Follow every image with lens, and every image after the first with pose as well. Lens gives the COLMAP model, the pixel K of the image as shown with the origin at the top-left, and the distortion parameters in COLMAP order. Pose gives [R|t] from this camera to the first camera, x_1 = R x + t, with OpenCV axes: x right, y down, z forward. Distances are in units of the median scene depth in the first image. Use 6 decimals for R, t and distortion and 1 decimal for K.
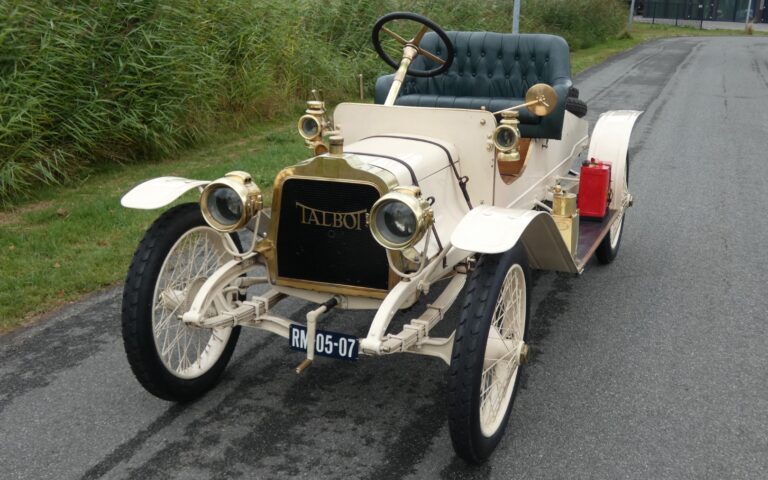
lens RADIAL K [[873.3, 0, 425.6], [0, 873.3, 259.4], [0, 0, 1]] dist [-0.011222, -0.001874]
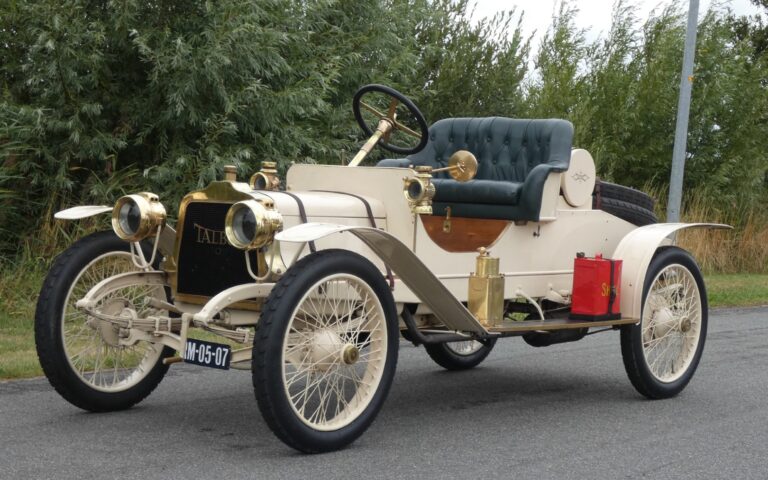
lens RADIAL K [[1533.8, 0, 382.9], [0, 1533.8, 276.0], [0, 0, 1]] dist [0.248884, -0.036151]
pose [[0.946449, 0.048689, -0.319161, 0.688555], [-0.122251, 0.968998, -0.214702, 0.380722], [0.298813, 0.242222, 0.923060, -0.712223]]
